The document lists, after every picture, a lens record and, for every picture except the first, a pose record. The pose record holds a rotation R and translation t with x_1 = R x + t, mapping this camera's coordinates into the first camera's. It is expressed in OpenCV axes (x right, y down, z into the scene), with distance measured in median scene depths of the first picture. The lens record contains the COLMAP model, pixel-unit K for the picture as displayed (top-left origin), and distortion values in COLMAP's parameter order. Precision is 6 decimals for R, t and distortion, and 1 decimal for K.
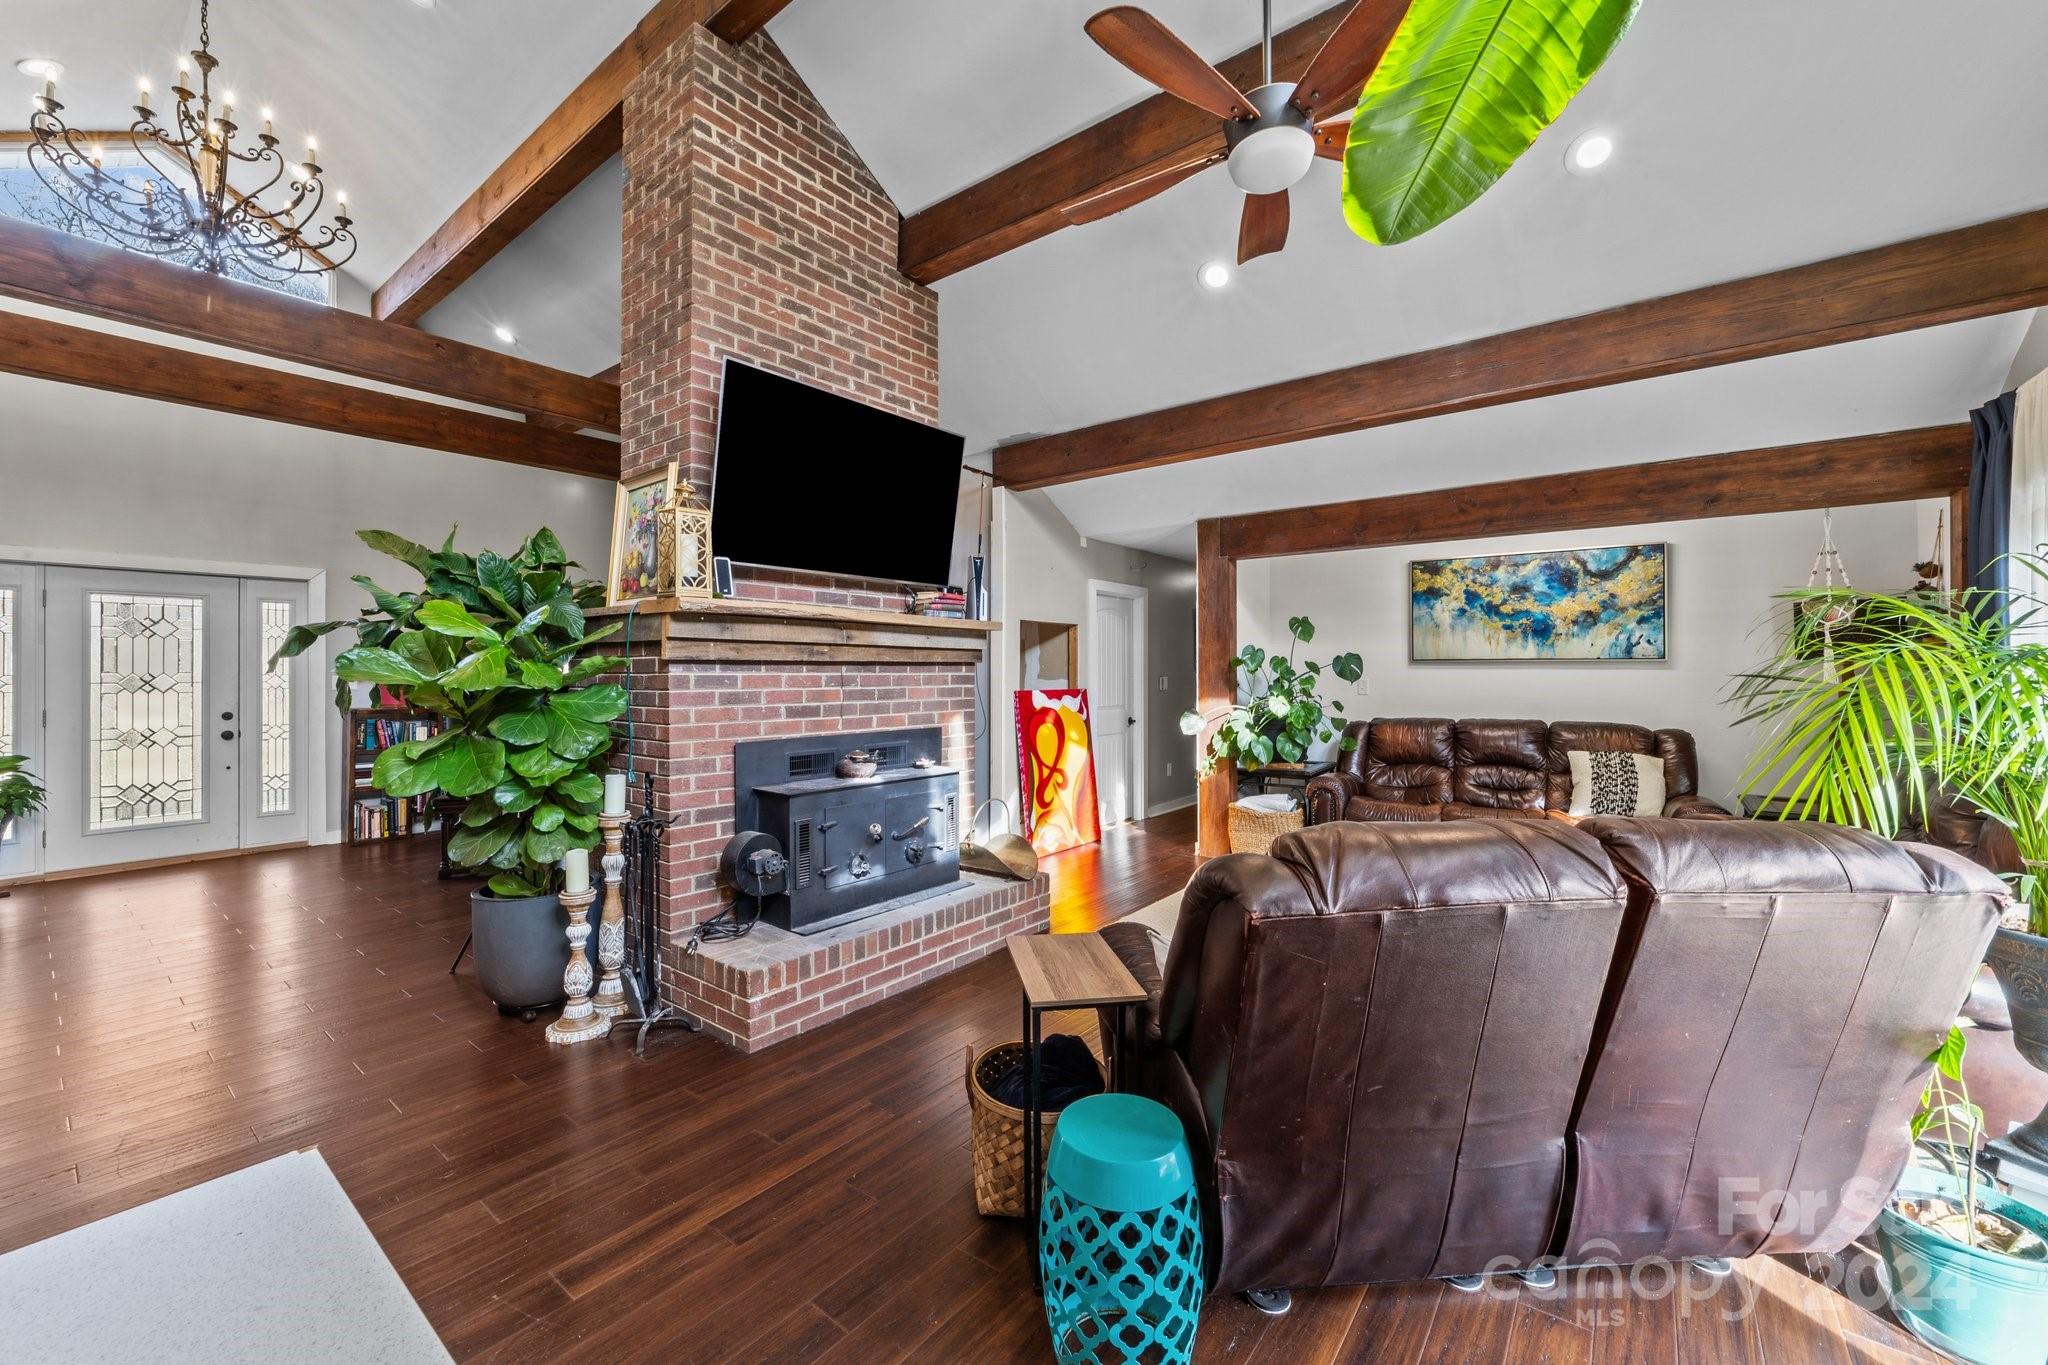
lens RADIAL K [[806.1, 0, 1022.3], [0, 806.1, 671.0], [0, 0, 1]] dist [-0.016545, 0.004732]
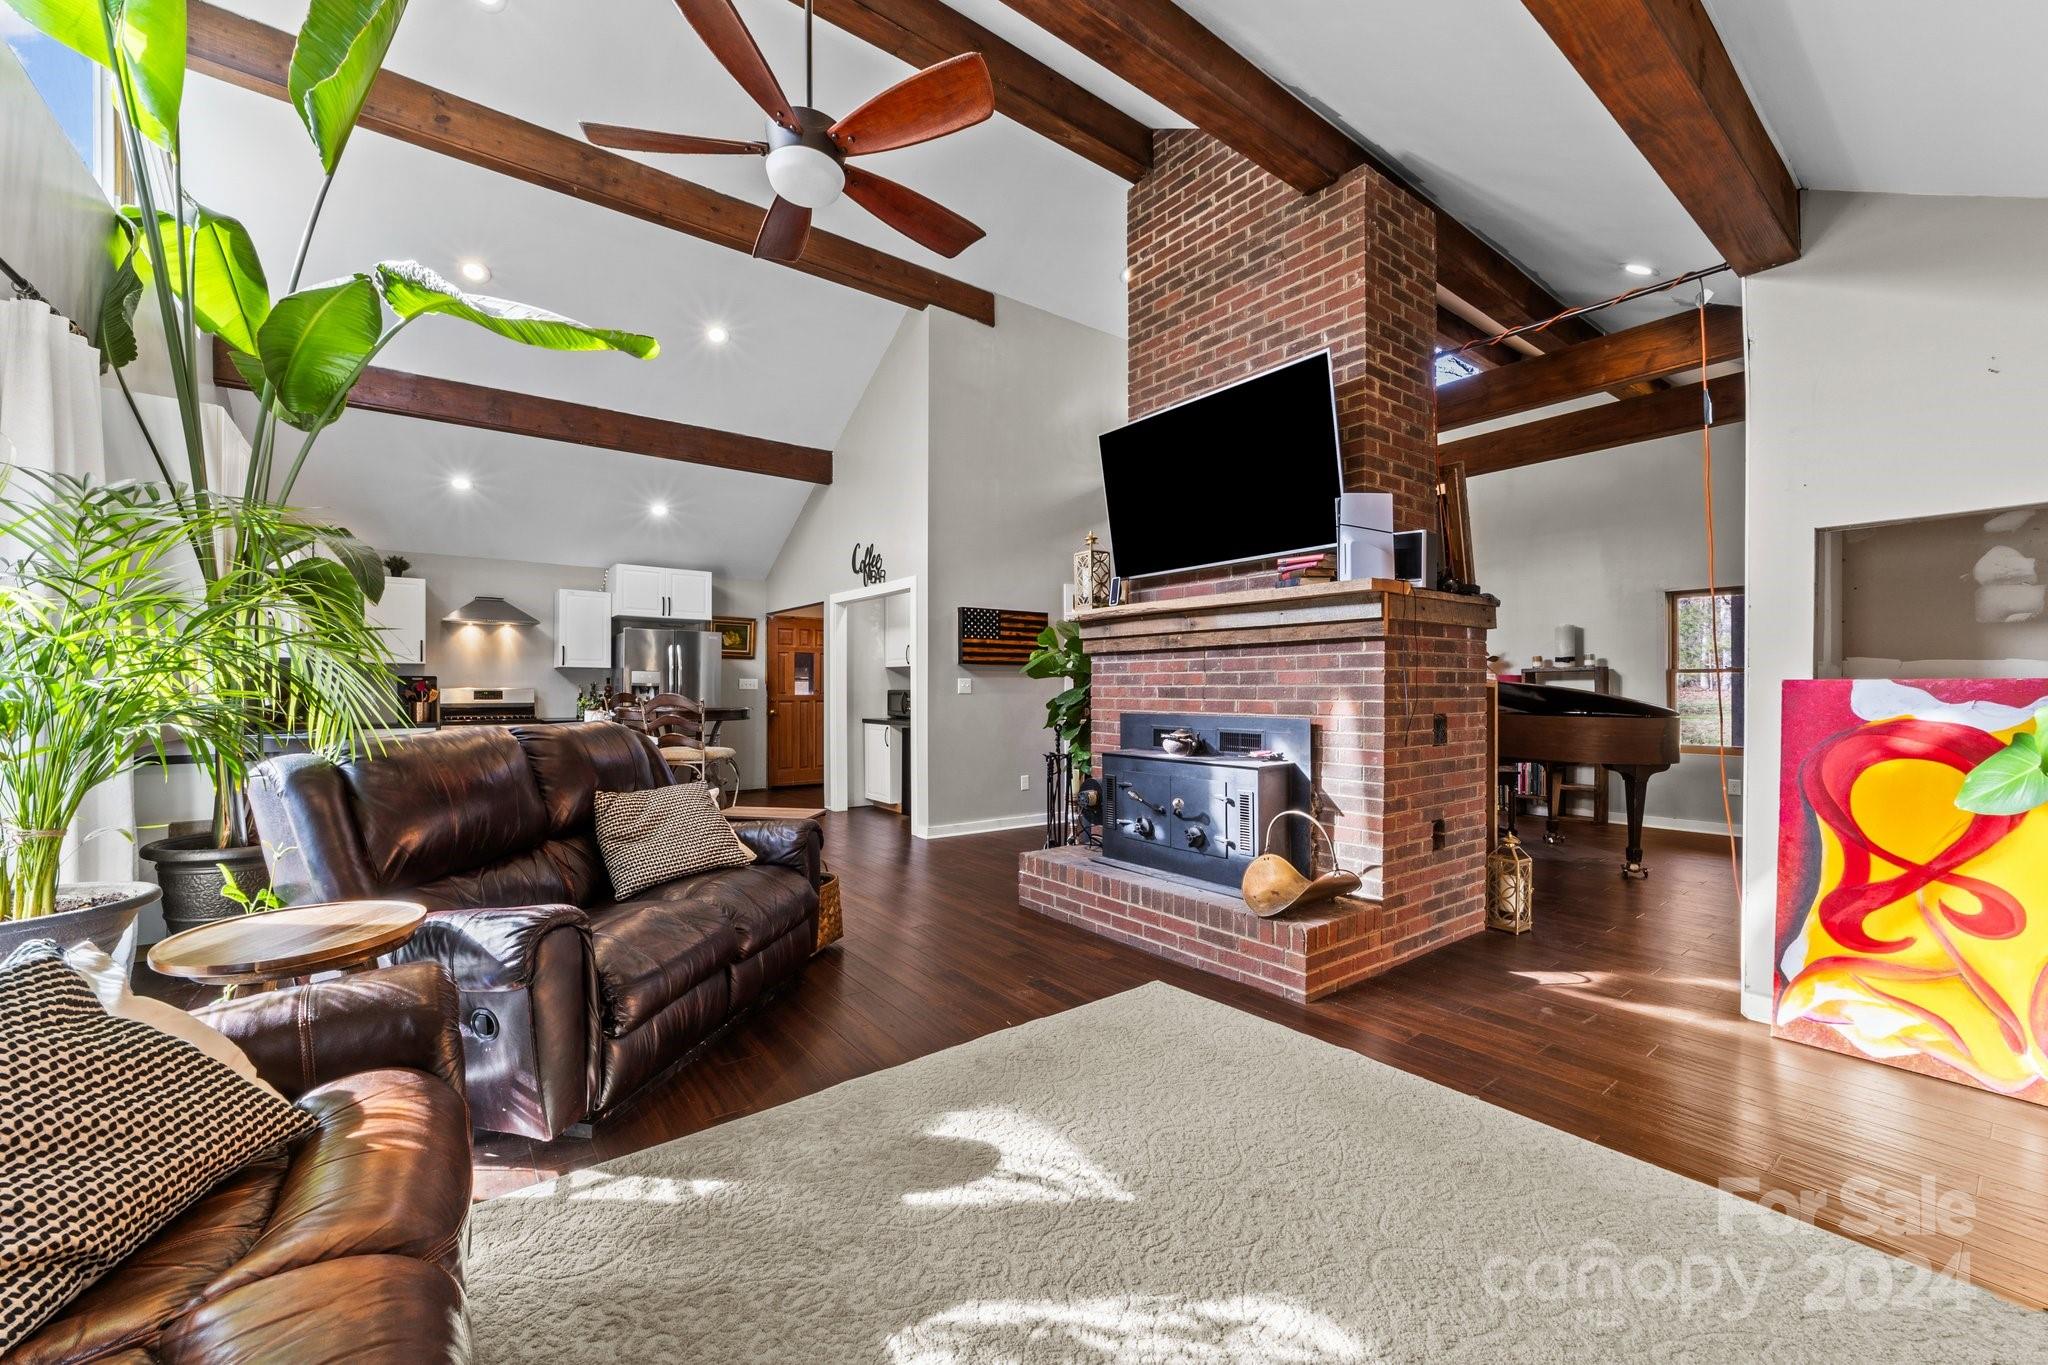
lens RADIAL K [[806.1, 0, 1033.9], [0, 806.1, 689.2], [0, 0, 1]] dist [-0.016545, 0.004732]
pose [[-0.250663, 0.004544, -0.968064, 0.630671], [0.007285, 0.999970, 0.002807, 0.028423], [0.968047, -0.006349, -0.250689, 0.765915]]
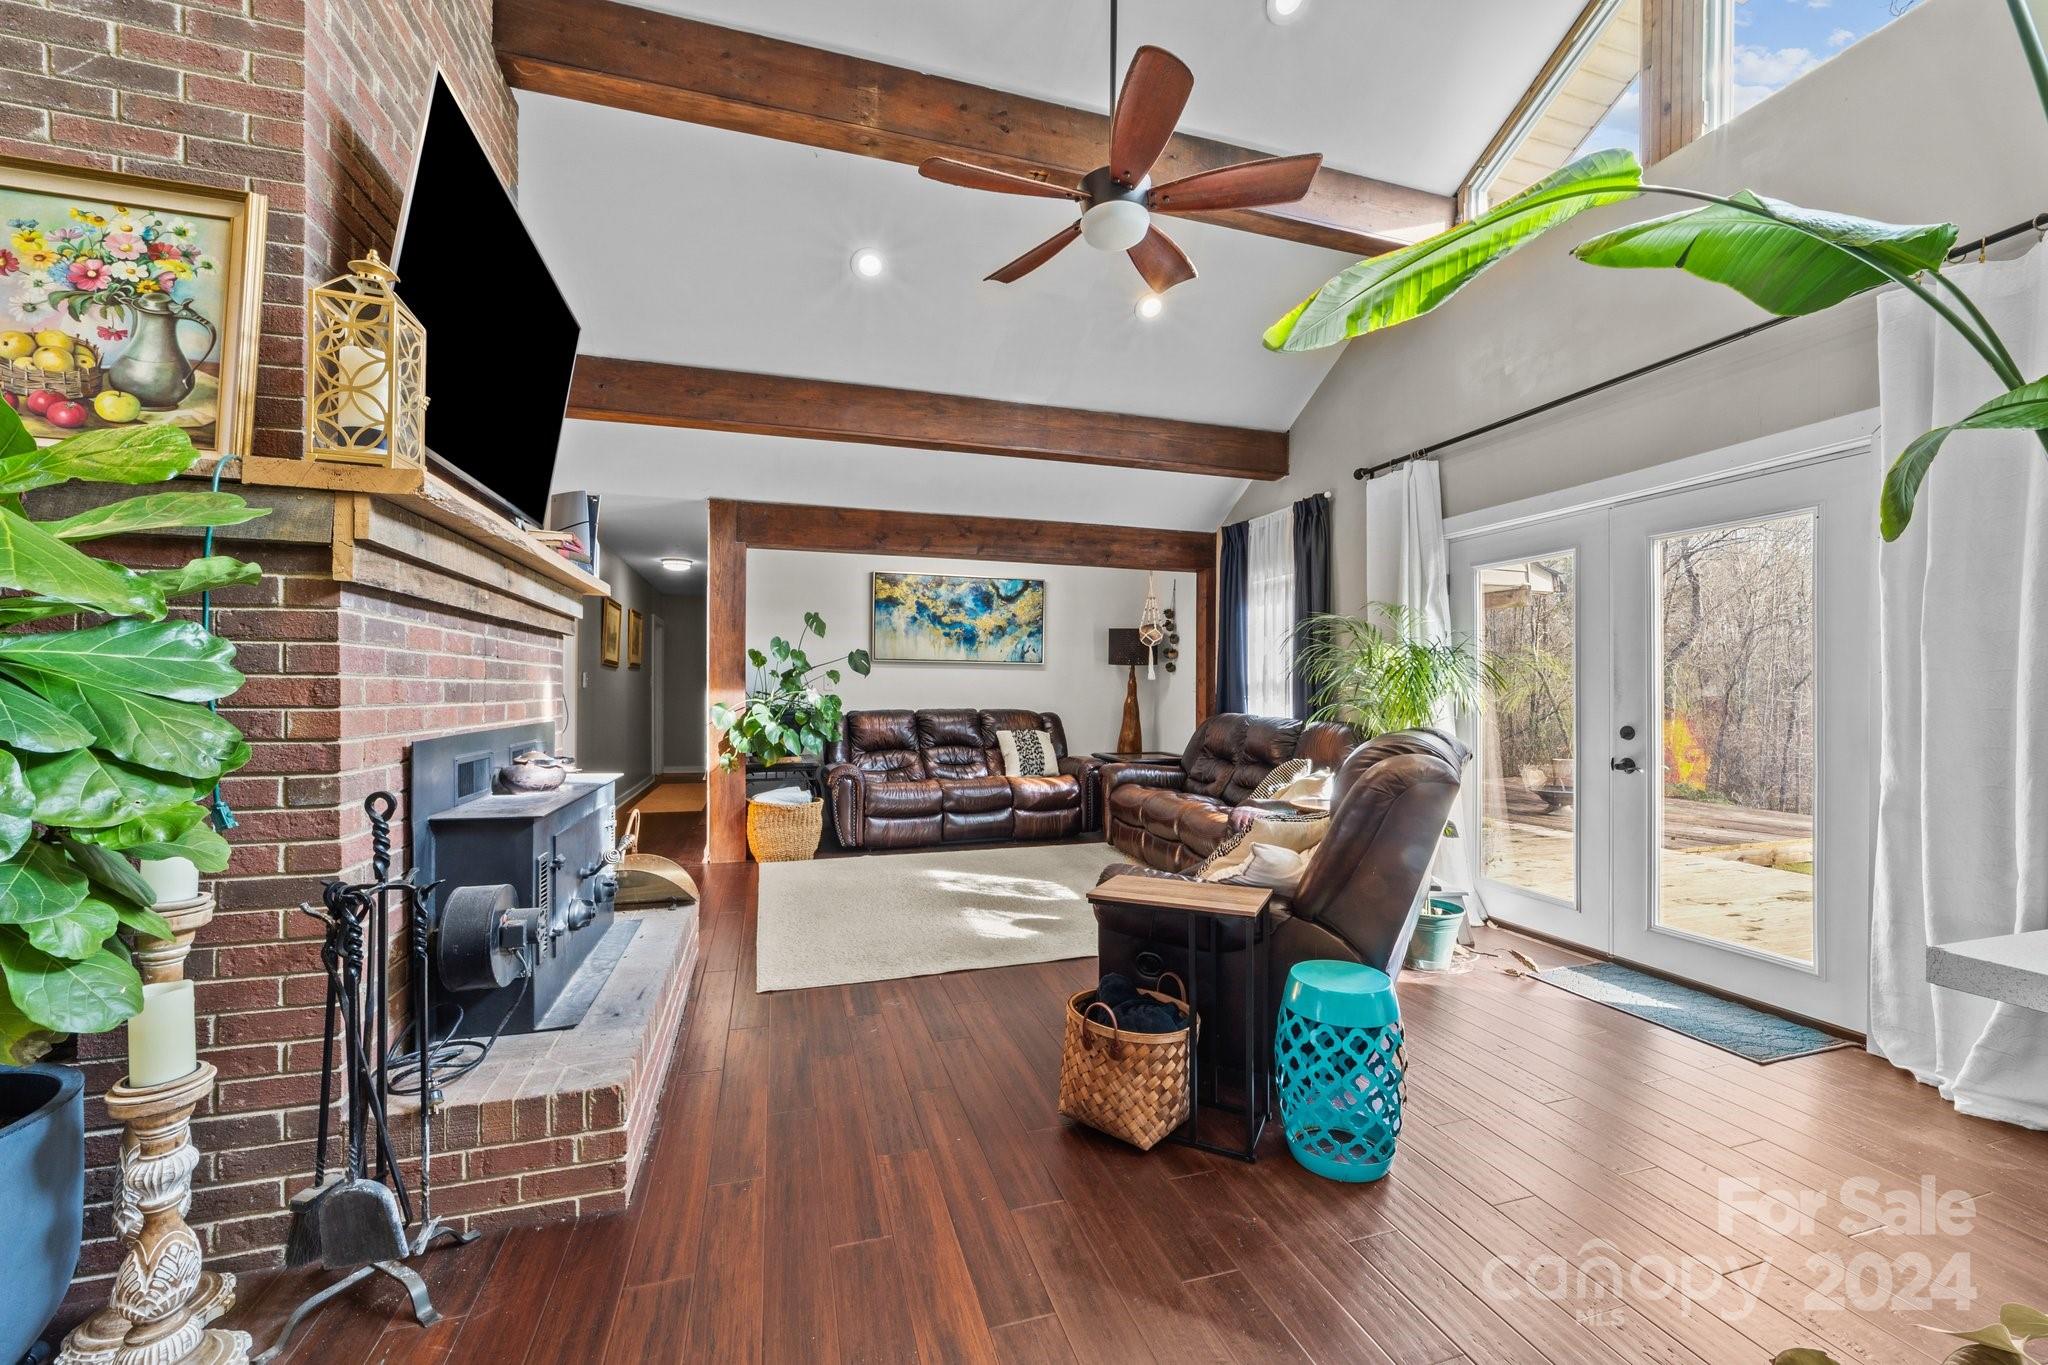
lens RADIAL K [[806.1, 0, 1037.4], [0, 806.1, 692.2], [0, 0, 1]] dist [-0.016545, 0.004732]
pose [[0.563259, 0.001250, 0.826280, -0.385428], [-0.007892, 0.999961, 0.003868, 0.032118], [-0.826243, -0.008700, 0.563247, 0.208152]]
